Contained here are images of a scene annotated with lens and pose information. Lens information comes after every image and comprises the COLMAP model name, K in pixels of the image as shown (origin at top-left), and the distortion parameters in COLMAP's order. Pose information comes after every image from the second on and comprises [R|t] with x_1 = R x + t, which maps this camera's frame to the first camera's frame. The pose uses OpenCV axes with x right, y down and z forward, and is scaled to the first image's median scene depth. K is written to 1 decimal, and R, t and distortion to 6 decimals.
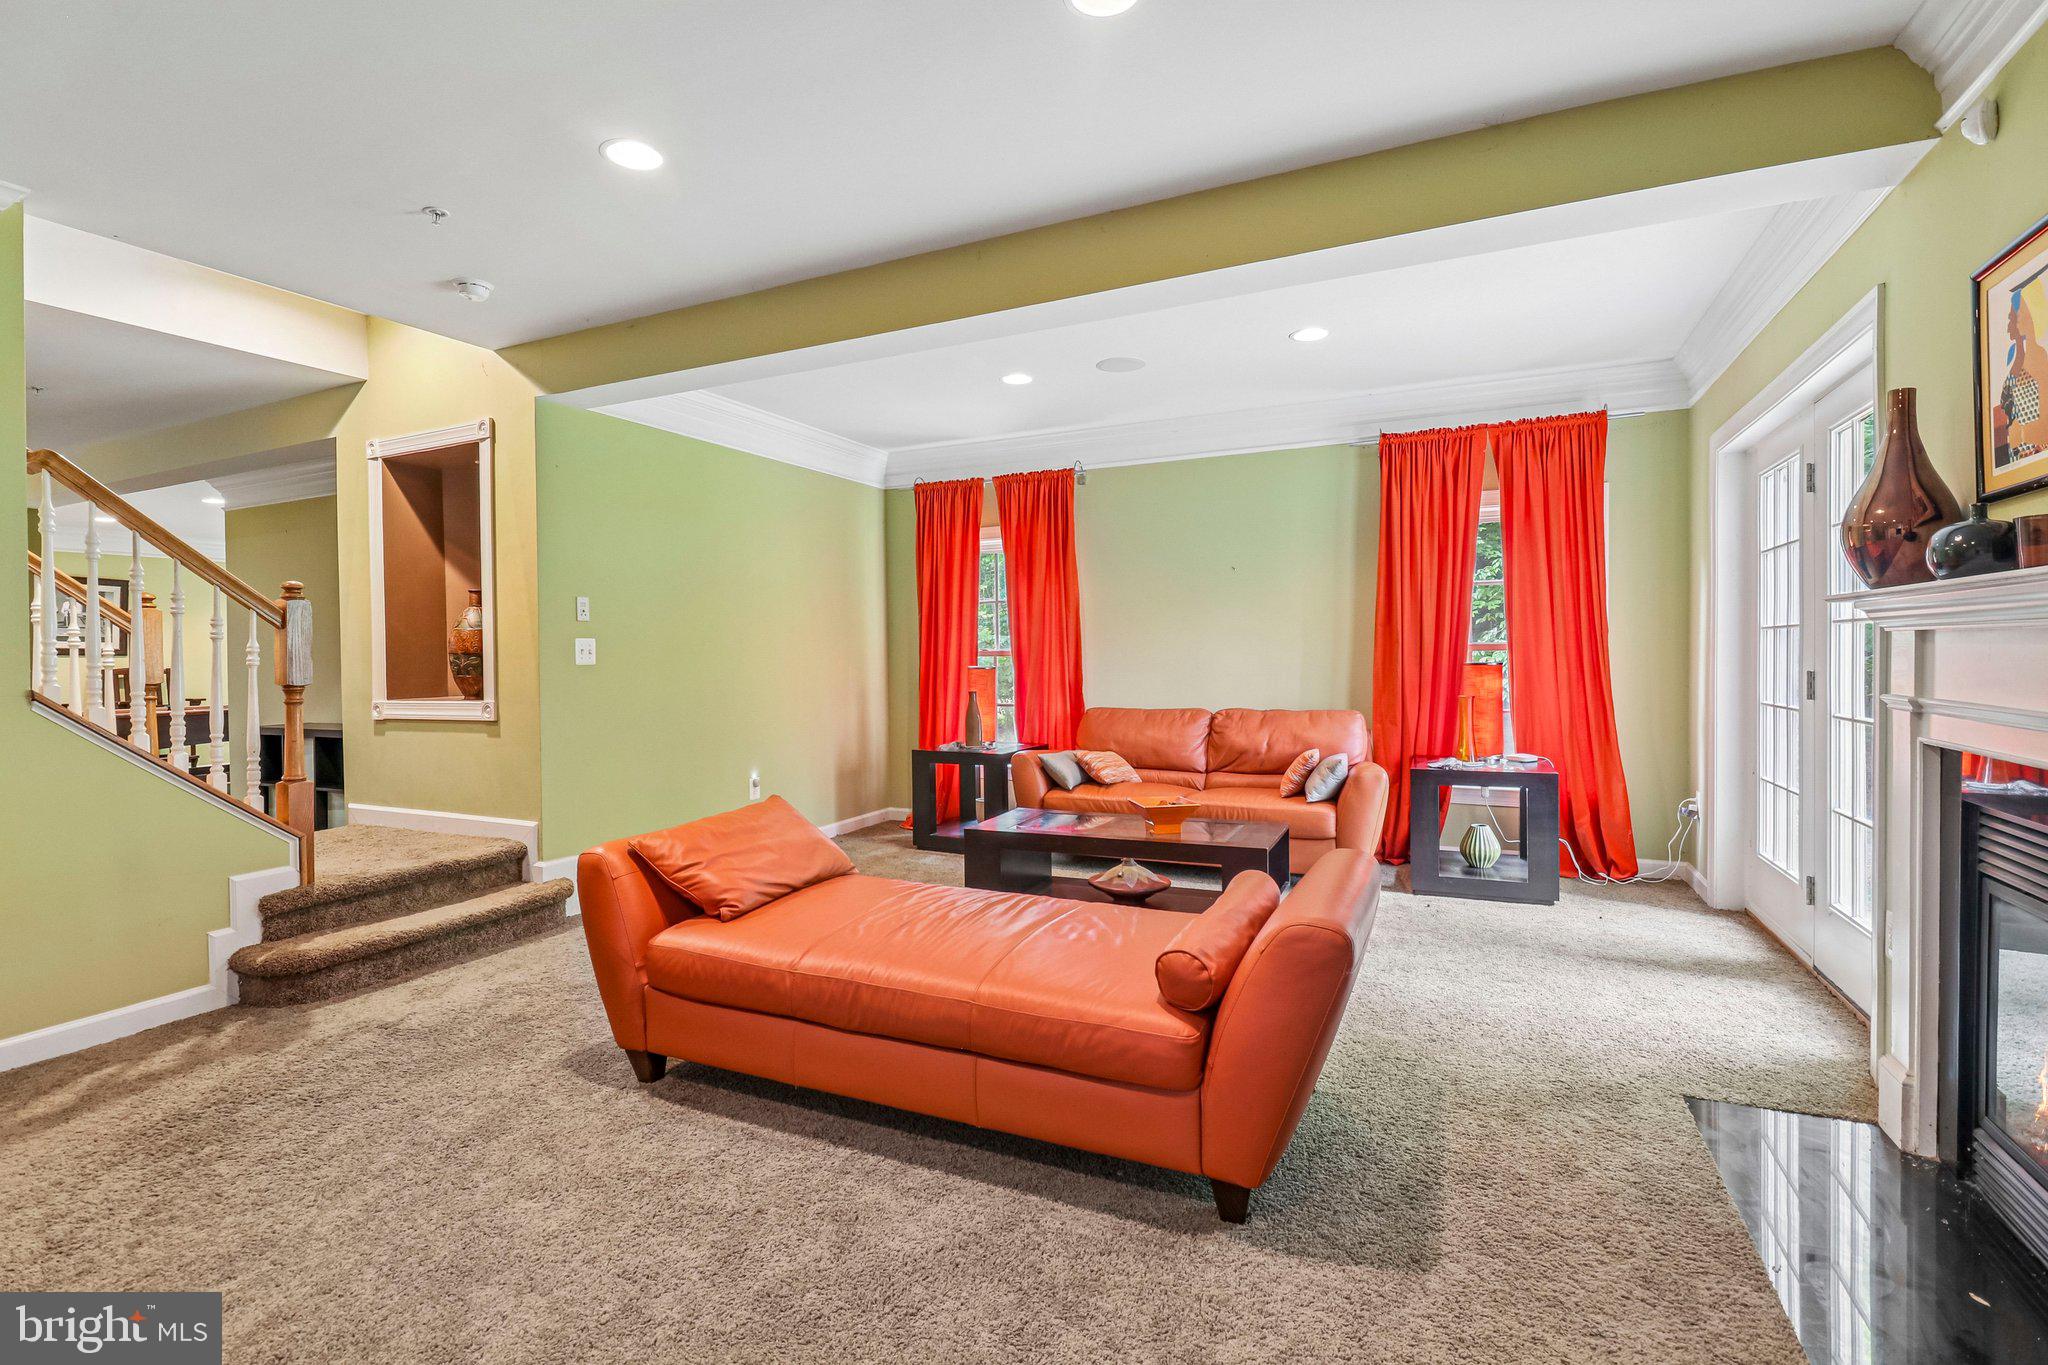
lens RADIAL K [[981.1, 0, 1014.2], [0, 981.1, 675.2], [0, 0, 1]] dist [0.003863, -0.008677]
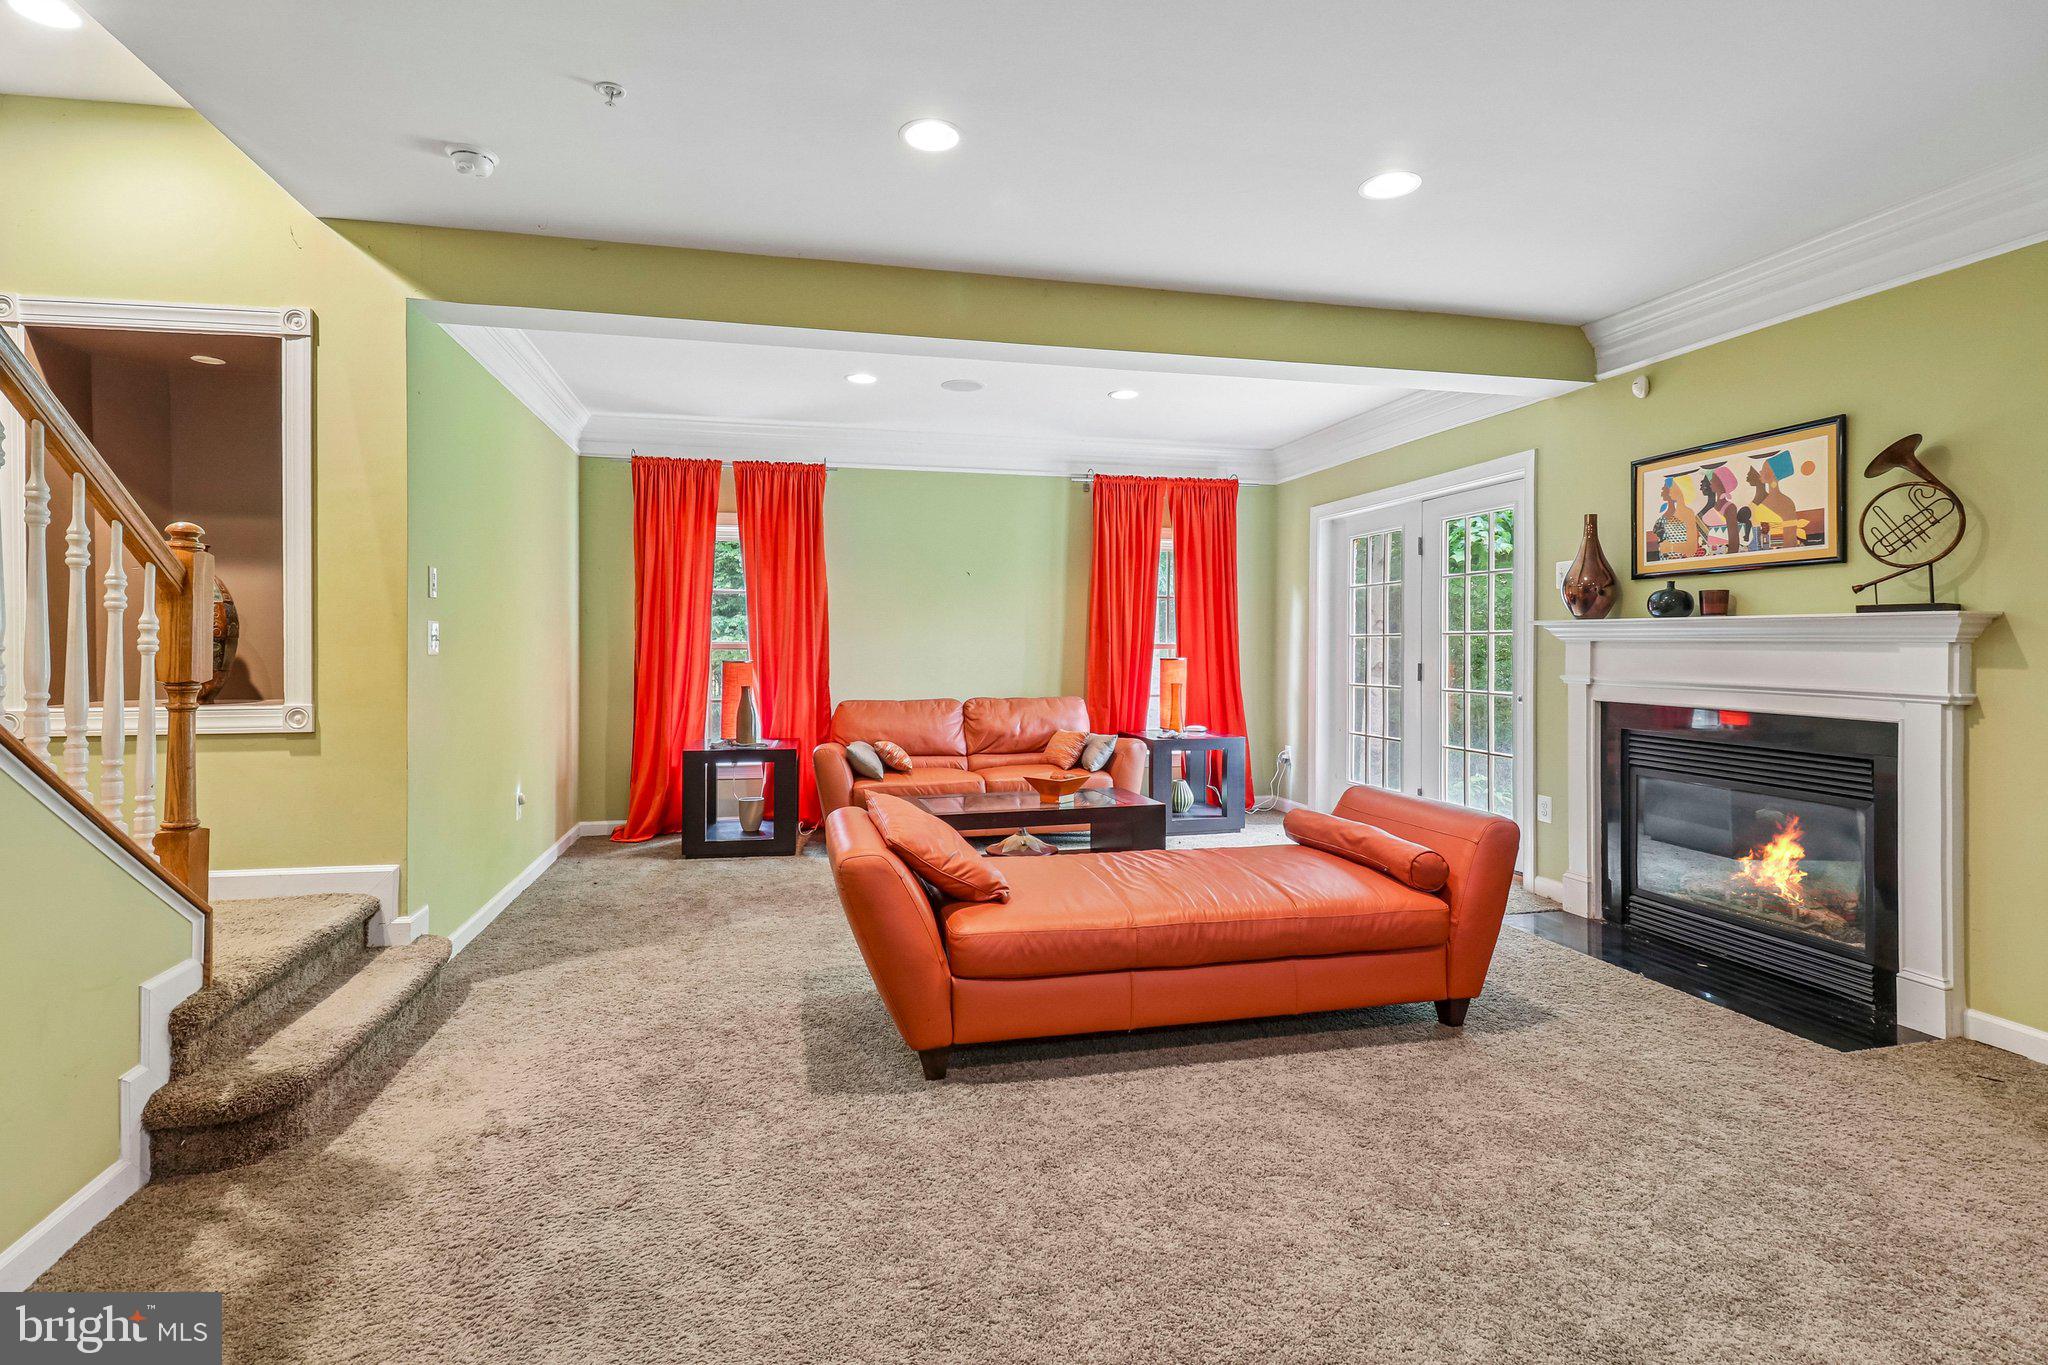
lens RADIAL K [[981.1, 0, 1023.8], [0, 981.1, 666.8], [0, 0, 1]] dist [0.003863, -0.008677]
pose [[0.775674, 0.000276, 0.631133, -0.576679], [0.002653, 0.999990, -0.003698, 0.003354], [-0.631128, 0.004543, 0.775666, 0.113162]]
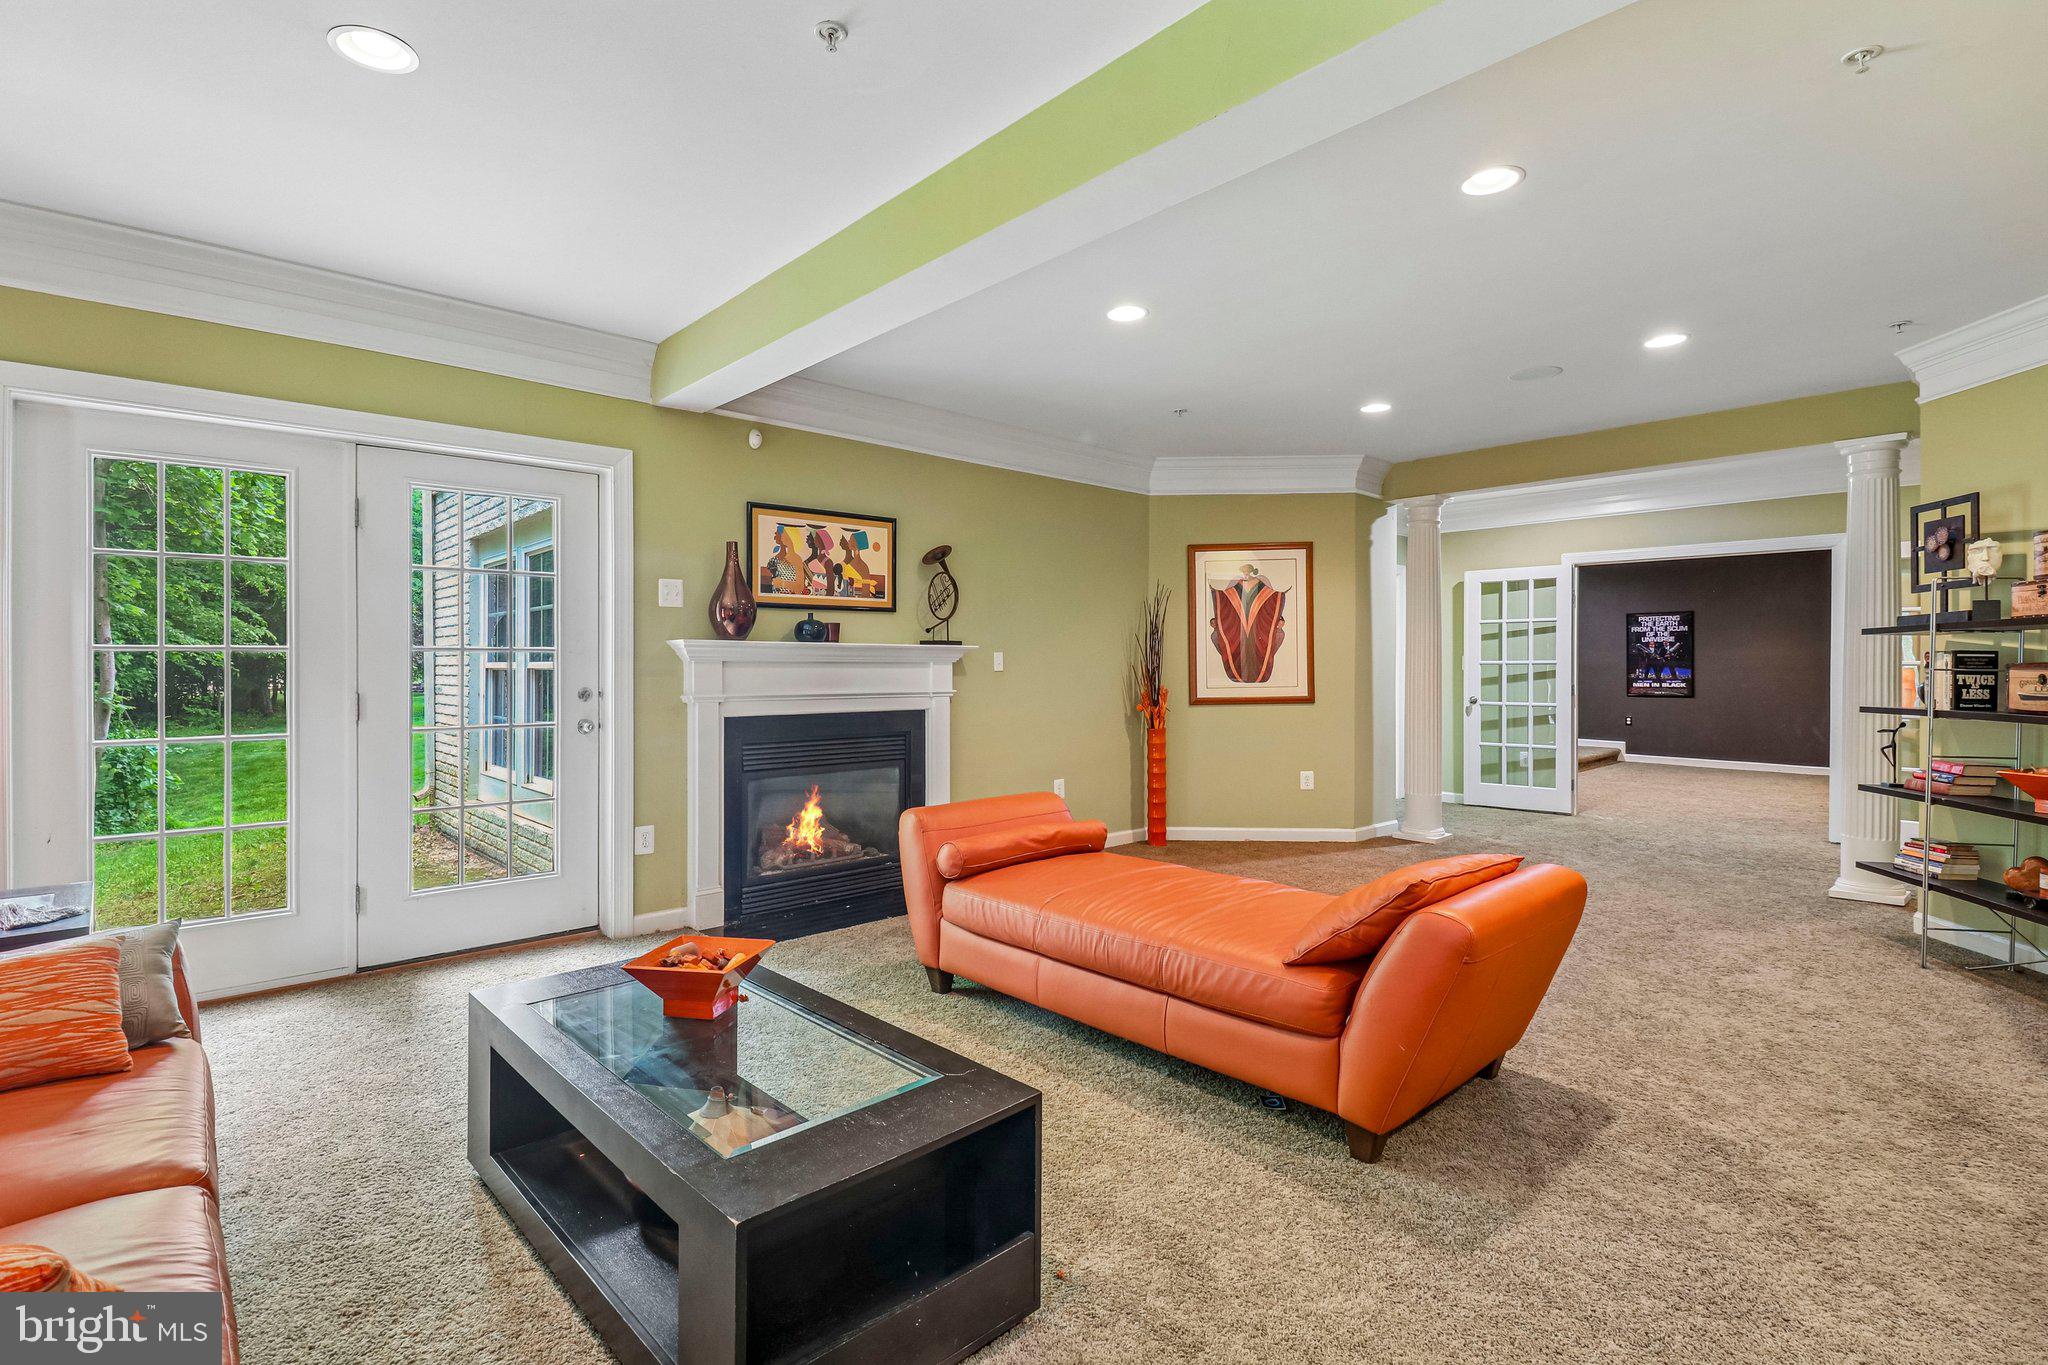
lens RADIAL K [[981.1, 0, 1023.2], [0, 981.1, 672.6], [0, 0, 1]] dist [0.003863, -0.008677]
pose [[-0.932513, 0.010297, 0.360990, -0.190330], [0.020284, 0.999509, 0.023887, -0.029774], [-0.360567, 0.029598, -0.932264, 1.356805]]
